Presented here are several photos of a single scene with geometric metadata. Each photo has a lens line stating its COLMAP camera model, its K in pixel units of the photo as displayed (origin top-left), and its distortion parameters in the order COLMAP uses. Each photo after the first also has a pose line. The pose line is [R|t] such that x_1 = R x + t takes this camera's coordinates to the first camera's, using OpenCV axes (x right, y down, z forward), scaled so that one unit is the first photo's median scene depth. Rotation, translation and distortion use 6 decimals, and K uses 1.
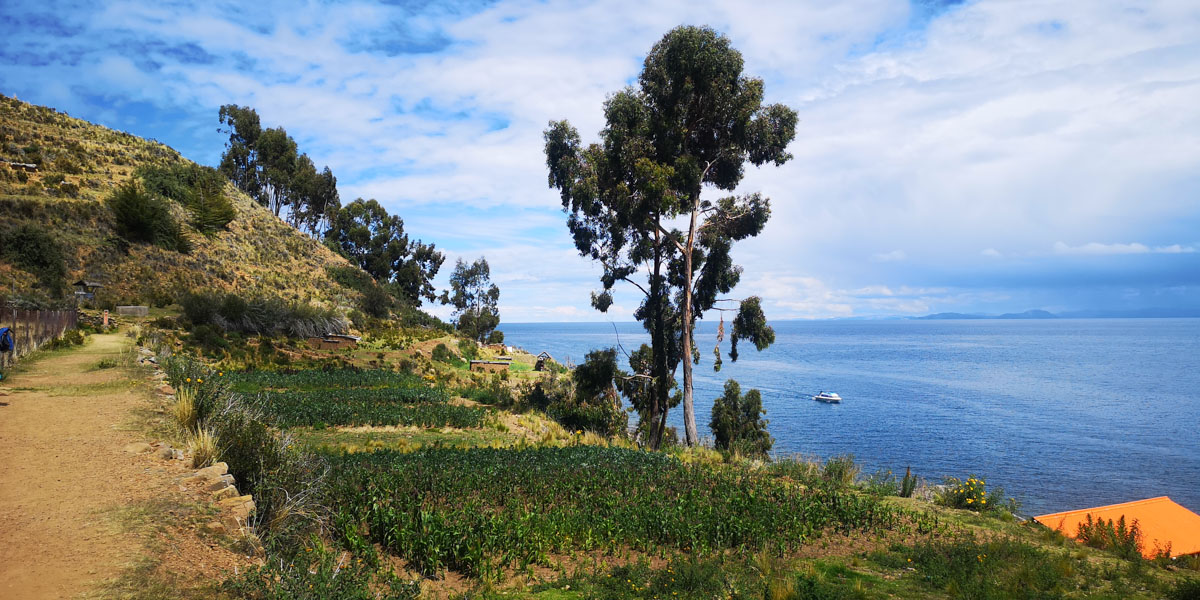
lens RADIAL K [[968.0, 0, 608.6], [0, 968.0, 291.4], [0, 0, 1]] dist [-0.000367, 0.014353]
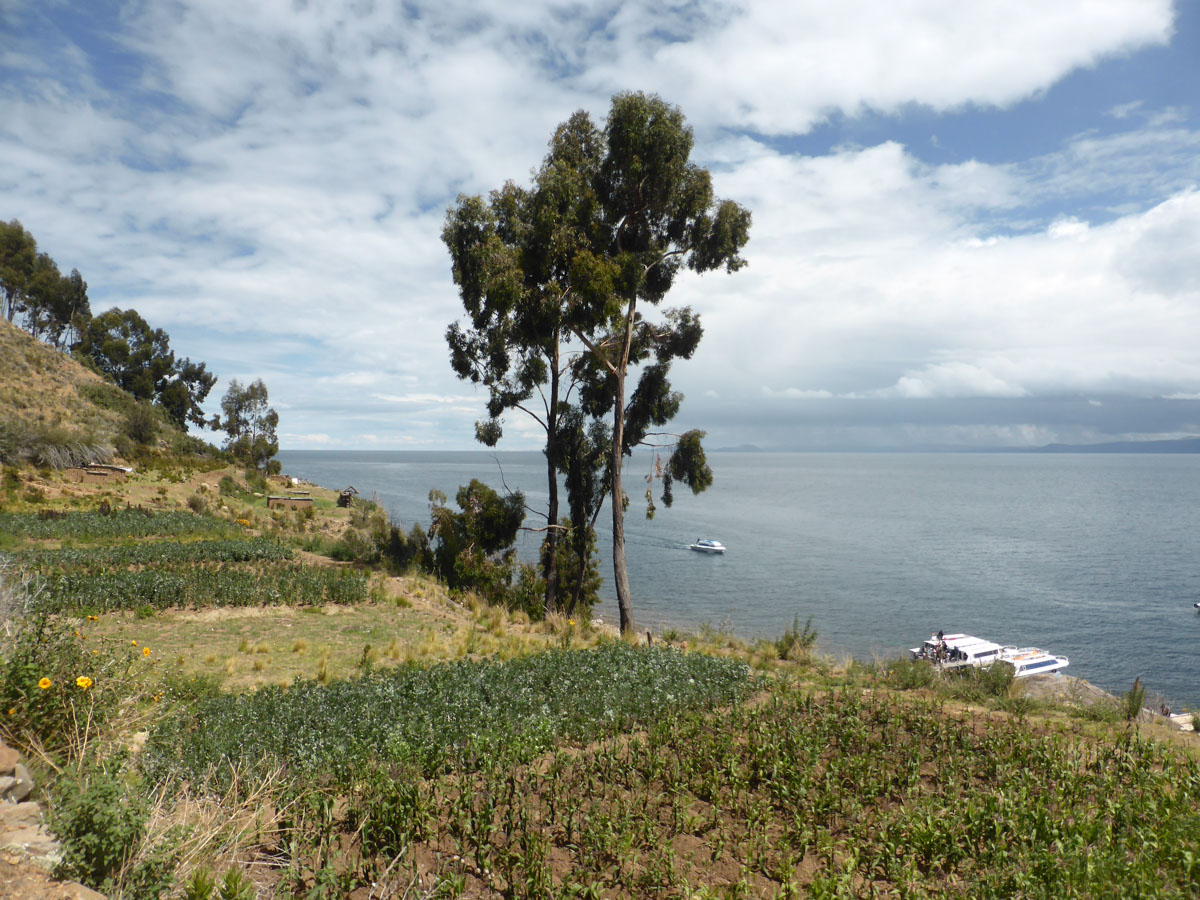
lens RADIAL K [[896.5, 0, 593.6], [0, 896.5, 452.8], [0, 0, 1]] dist [-0.054449, 0.042501]
pose [[0.962953, 0.013653, 0.269323, -0.077078], [-0.022658, 0.999282, 0.030353, 0.001674], [-0.268715, -0.035331, 0.962571, 0.152427]]
